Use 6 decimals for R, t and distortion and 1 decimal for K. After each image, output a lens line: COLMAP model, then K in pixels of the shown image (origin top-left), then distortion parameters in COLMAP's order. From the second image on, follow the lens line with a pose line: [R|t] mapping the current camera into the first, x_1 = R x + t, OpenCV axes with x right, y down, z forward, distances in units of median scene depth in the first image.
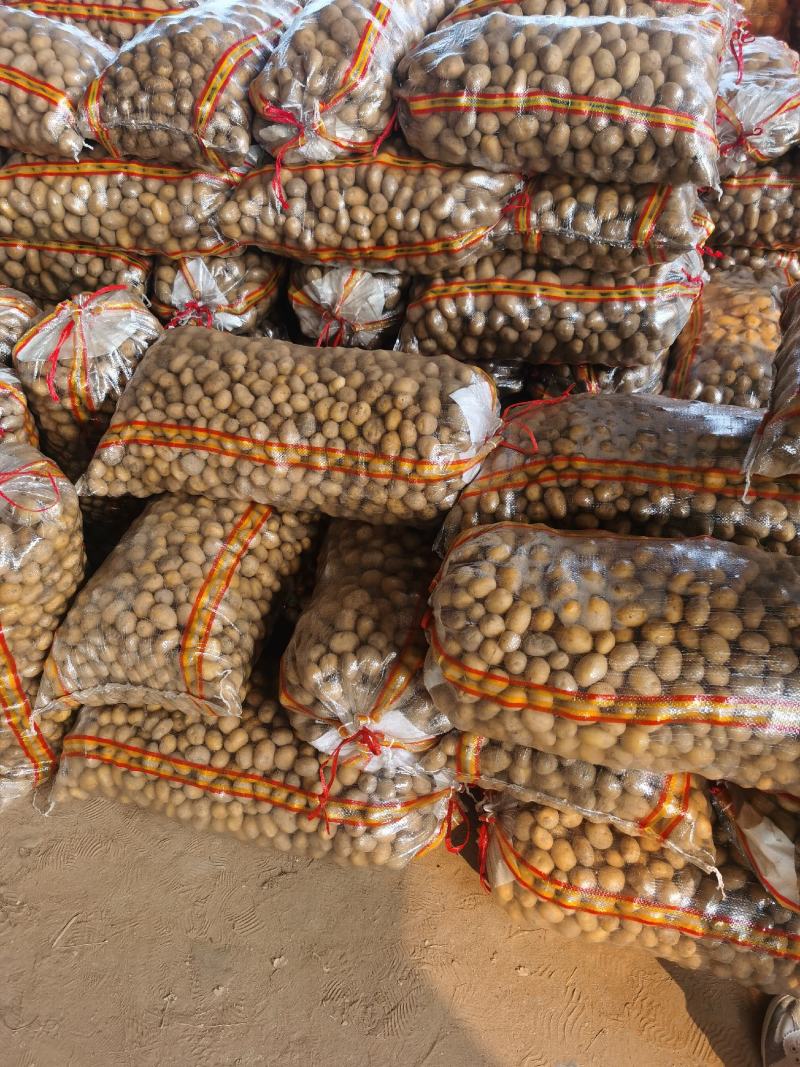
lens RADIAL K [[830.2, 0, 400.0], [0, 830.2, 527.9], [0, 0, 1]] dist [0.060524, -0.081251]
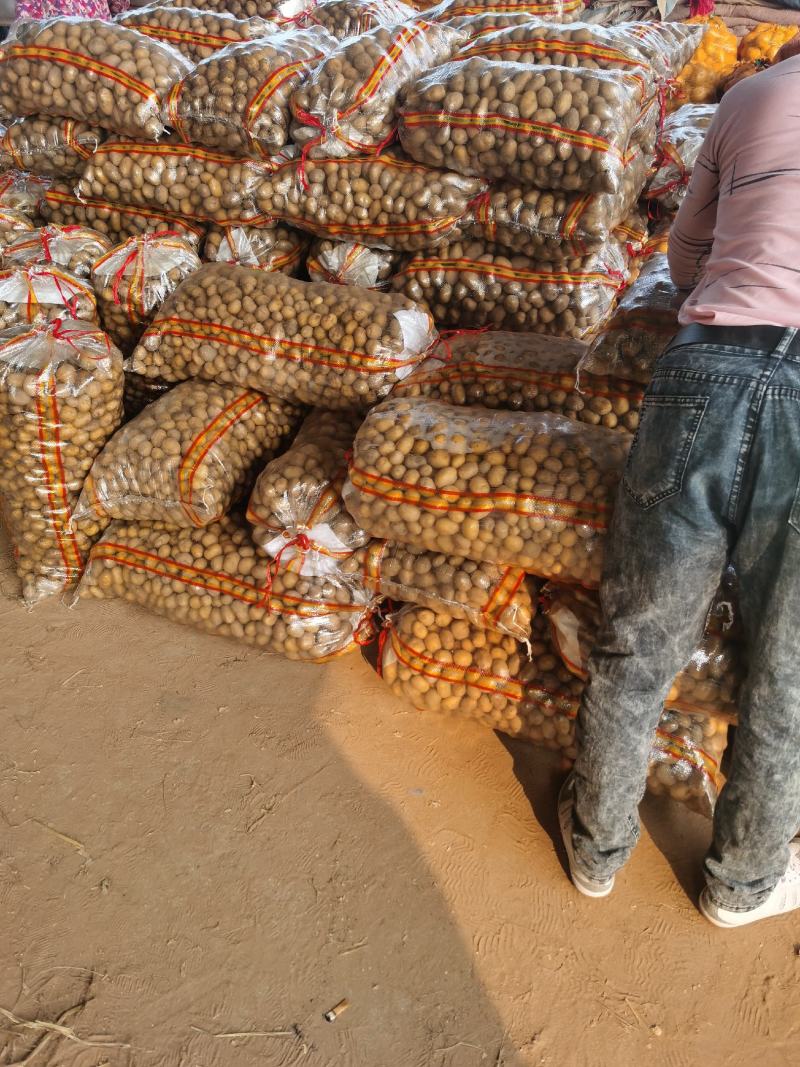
lens RADIAL K [[835.7, 0, 400.0], [0, 835.7, 533.5], [0, 0, 1]] dist [0.043658, -0.005548]
pose [[0.992257, 0.110544, -0.056628, 0.176093], [-0.113817, 0.991793, -0.058246, 0.263501], [0.049724, 0.064240, 0.996695, -0.343005]]
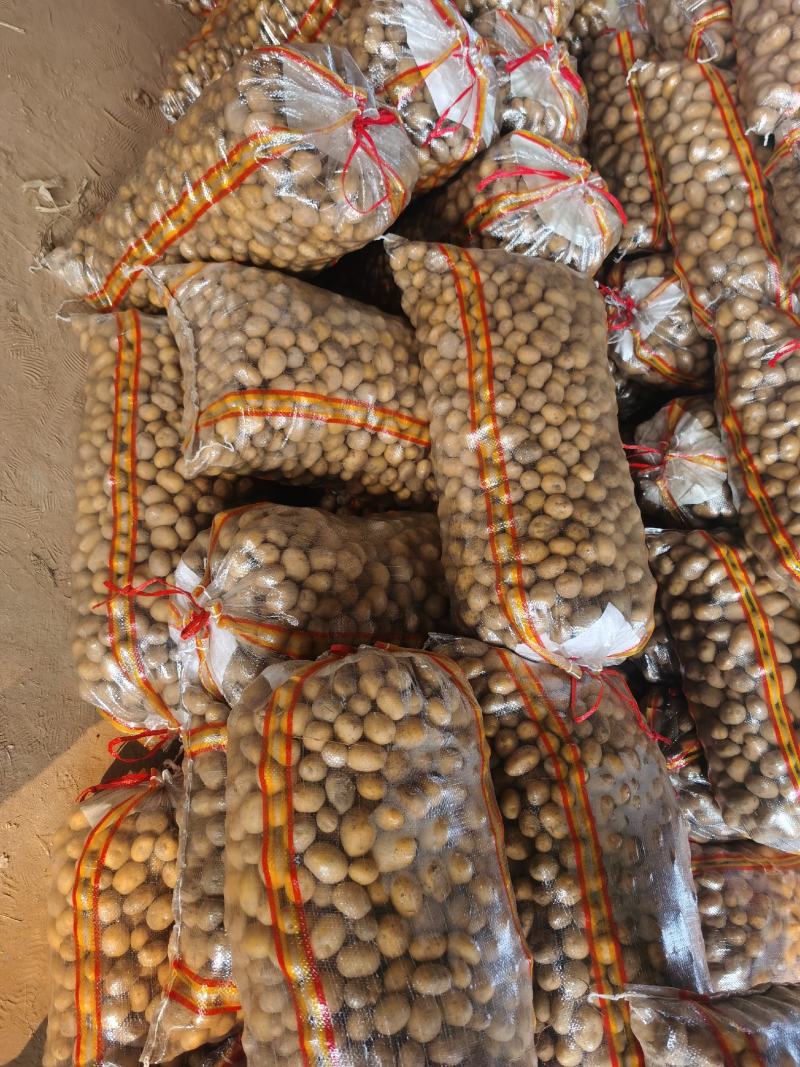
lens RADIAL K [[830.2, 0, 400.0], [0, 830.2, 527.9], [0, 0, 1]] dist [0.060524, -0.081251]
pose [[0.274542, 0.955799, -0.105237, 0.016480], [-0.955942, 0.283124, 0.077565, -0.039644], [0.103932, 0.079305, 0.991418, 0.126587]]
